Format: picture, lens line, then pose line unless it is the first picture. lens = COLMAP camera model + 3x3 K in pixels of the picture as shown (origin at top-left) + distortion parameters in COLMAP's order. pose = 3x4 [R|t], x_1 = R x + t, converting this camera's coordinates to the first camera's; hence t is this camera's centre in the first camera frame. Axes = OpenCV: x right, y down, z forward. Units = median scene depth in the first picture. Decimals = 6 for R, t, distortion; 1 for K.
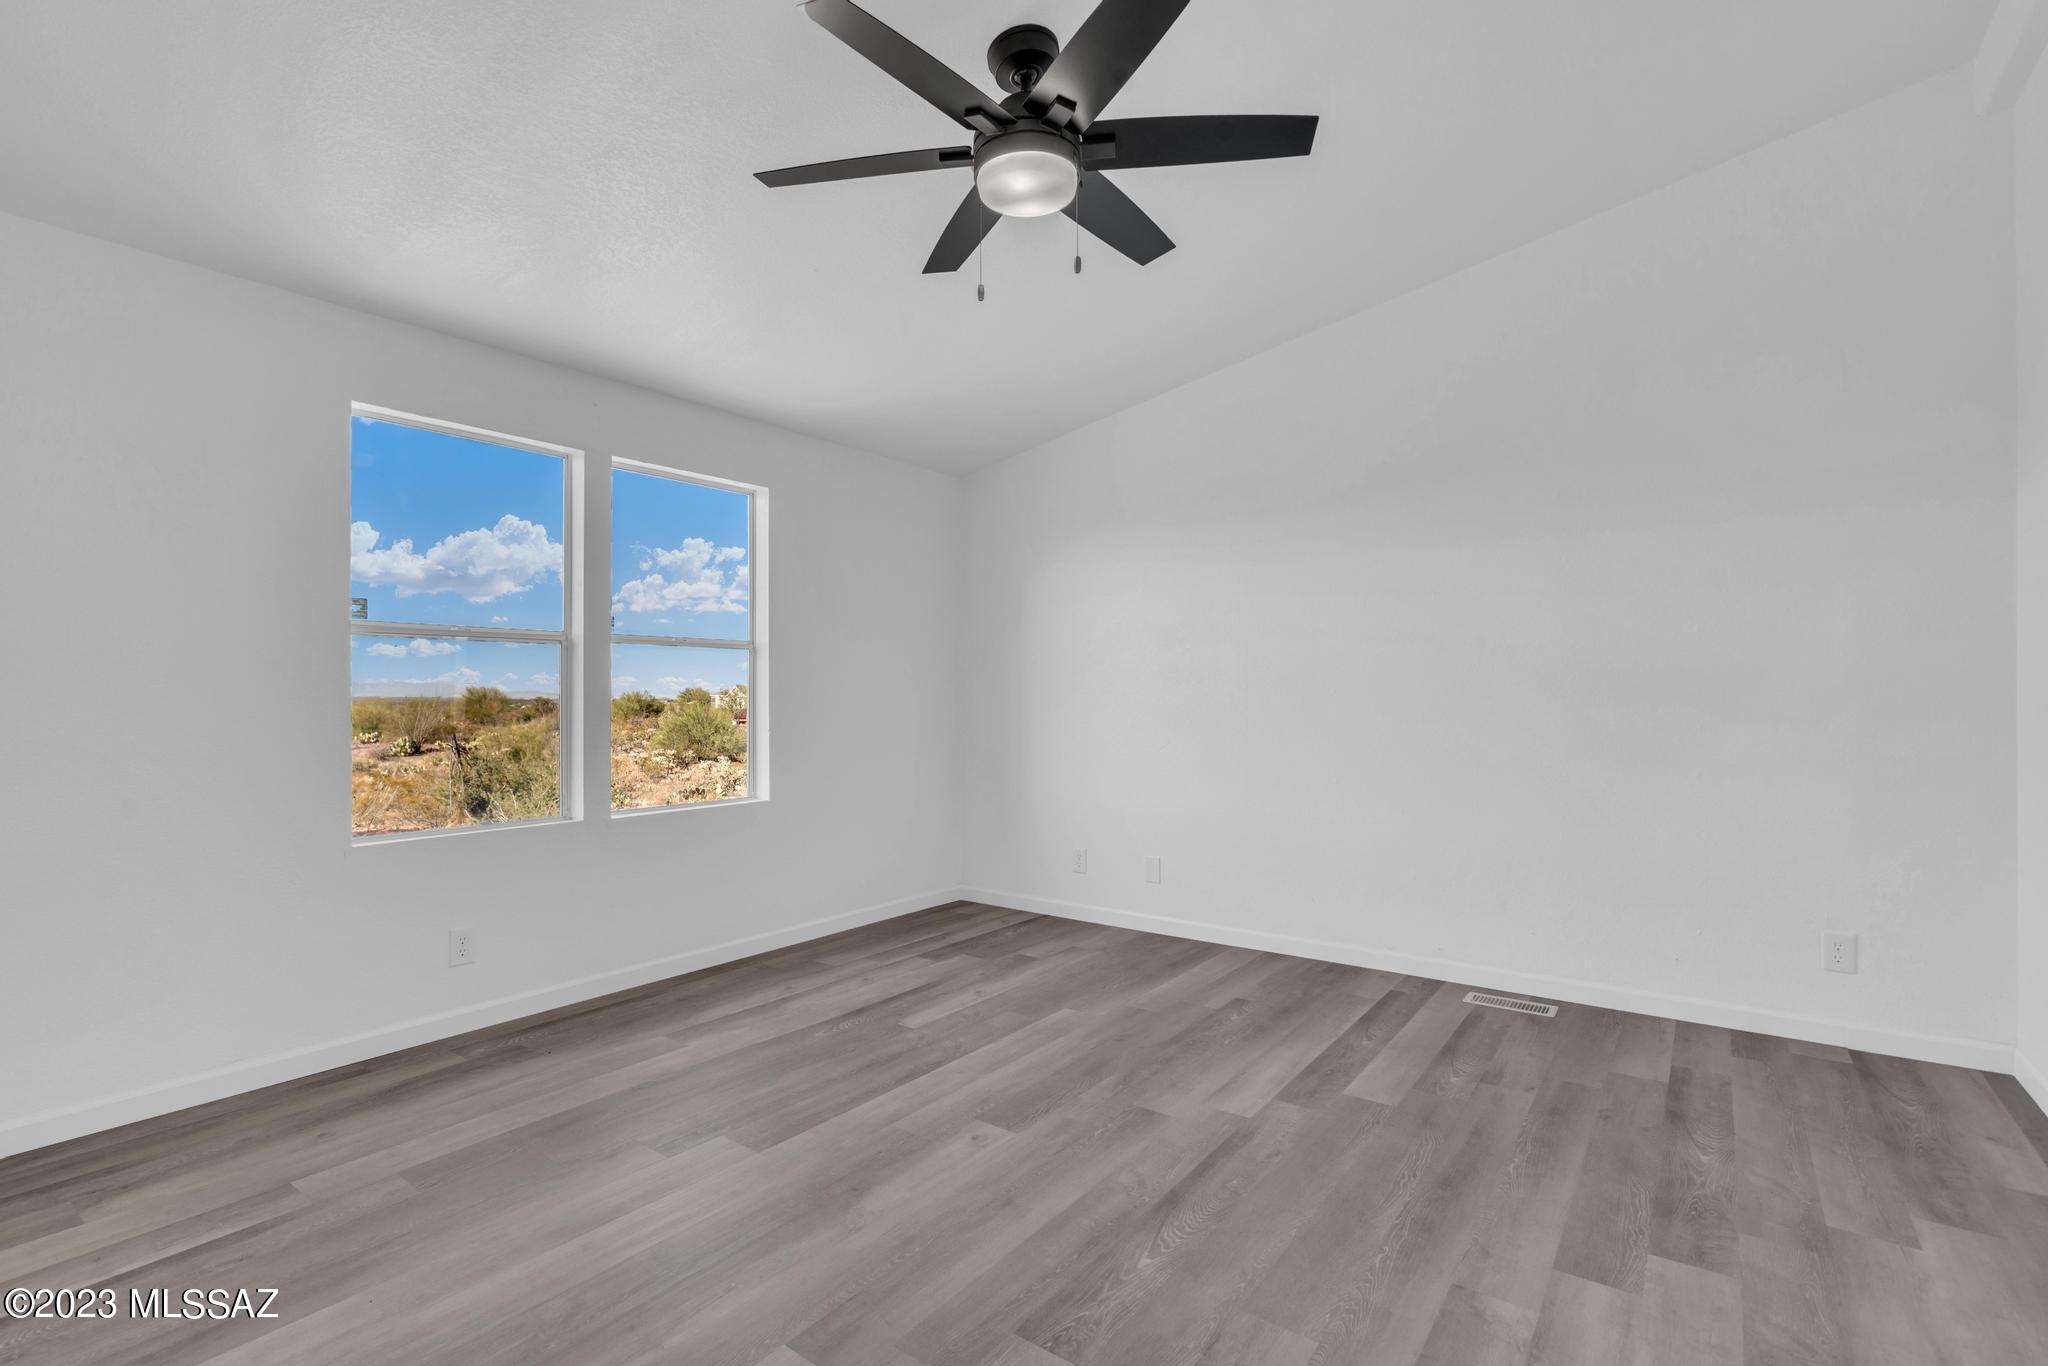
lens RADIAL K [[923.4, 0, 1015.7], [0, 923.4, 693.2], [0, 0, 1]] dist [-0.003055, 0.002393]
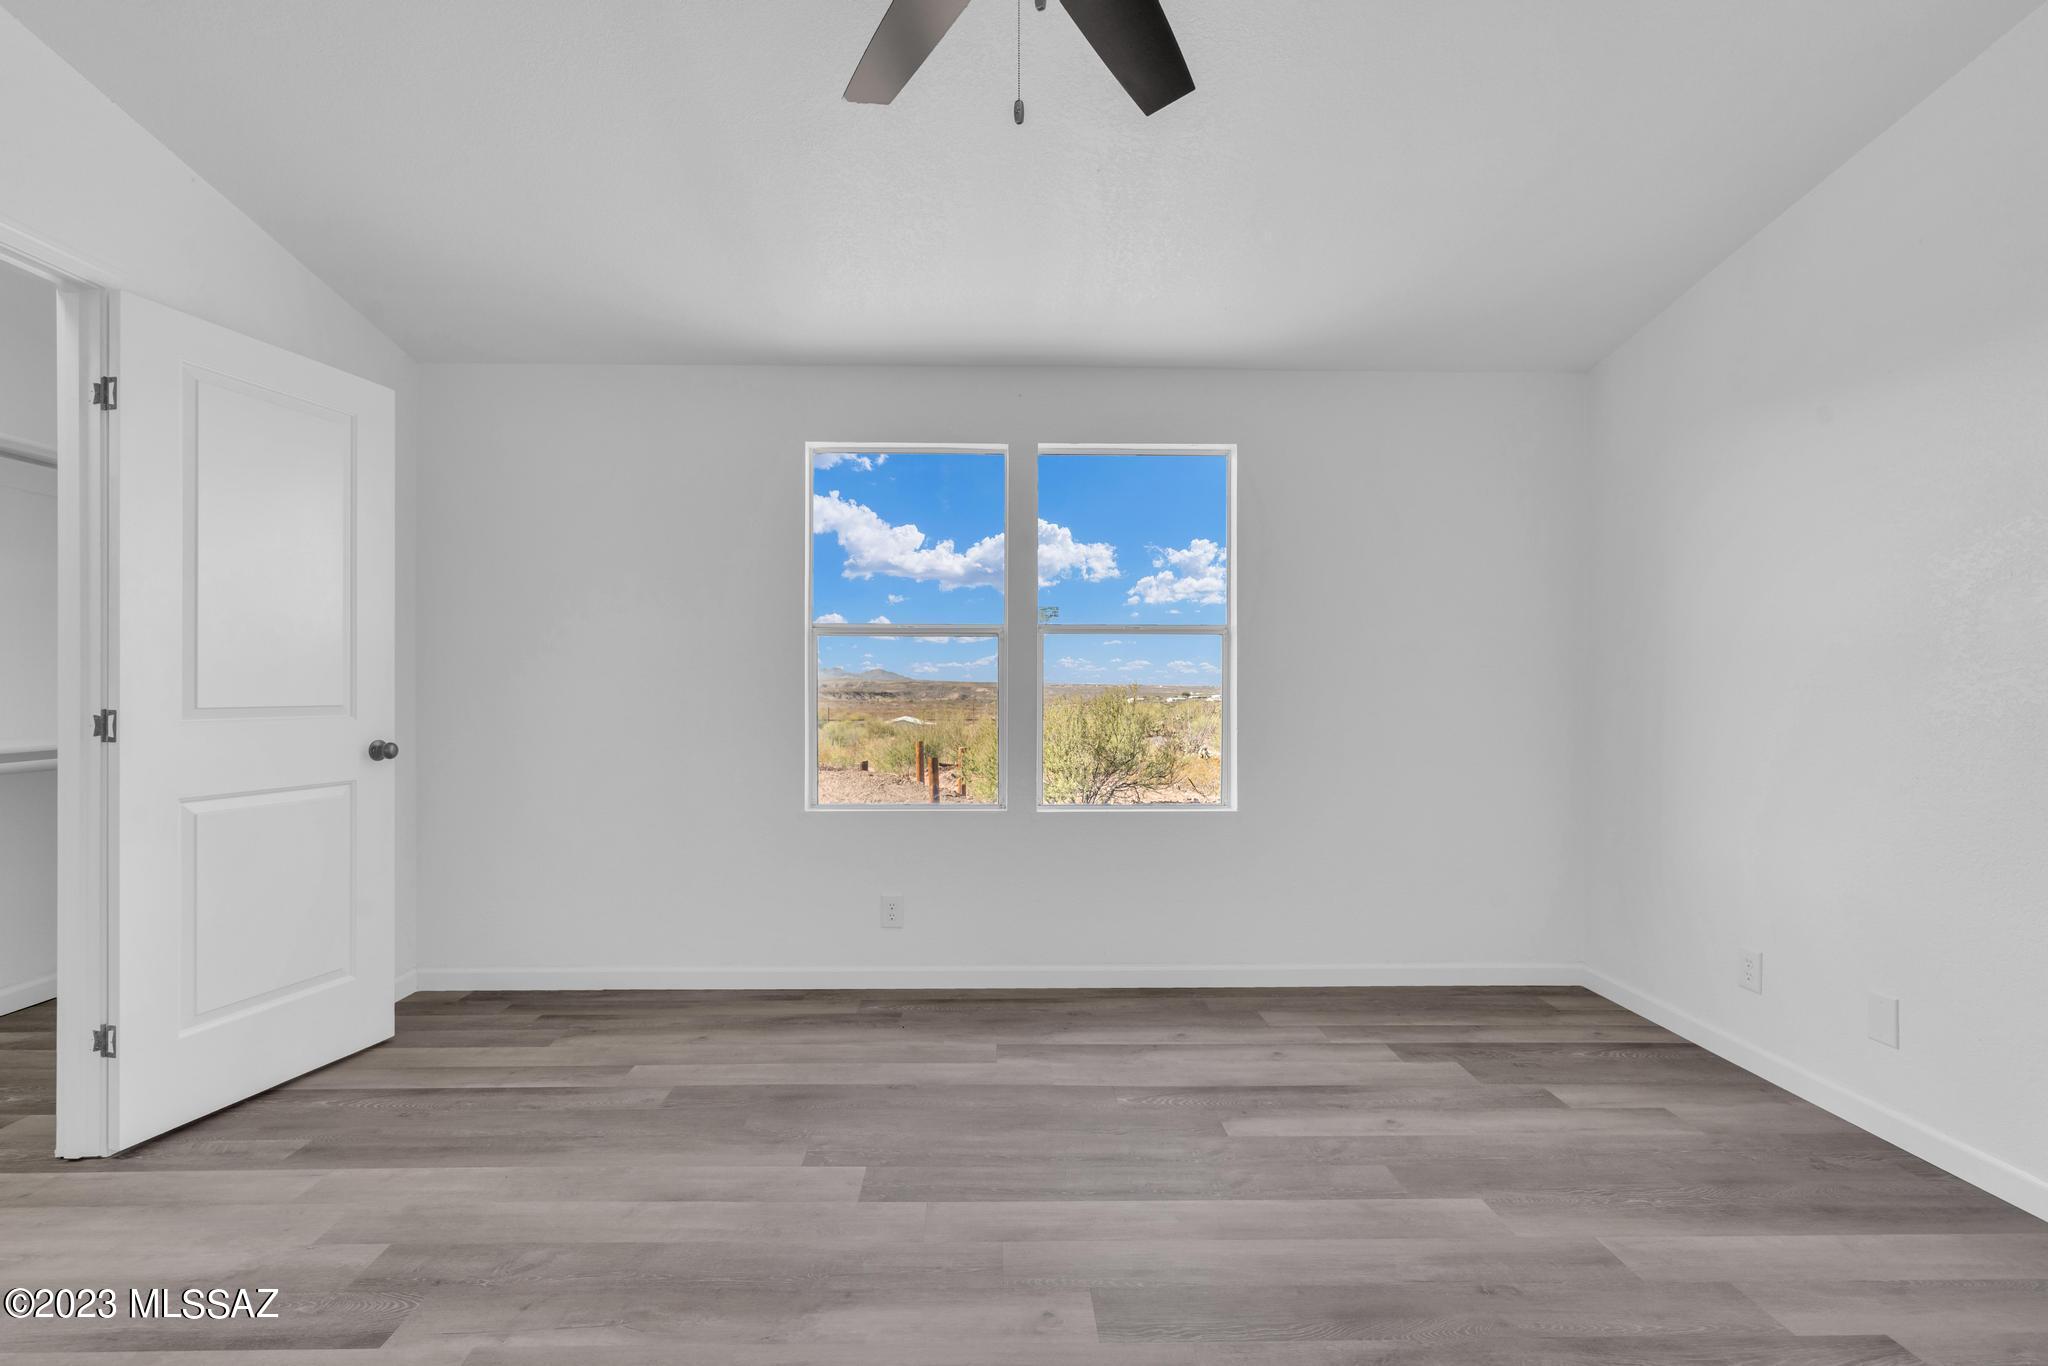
lens RADIAL K [[923.4, 0, 1015.7], [0, 923.4, 693.2], [0, 0, 1]] dist [-0.003055, 0.002393]
pose [[0.624388, 0.001228, -0.781113, 0.340774], [-0.001045, 0.999999, 0.000737, 0.007543], [0.781113, 0.000356, 0.624389, 0.383365]]
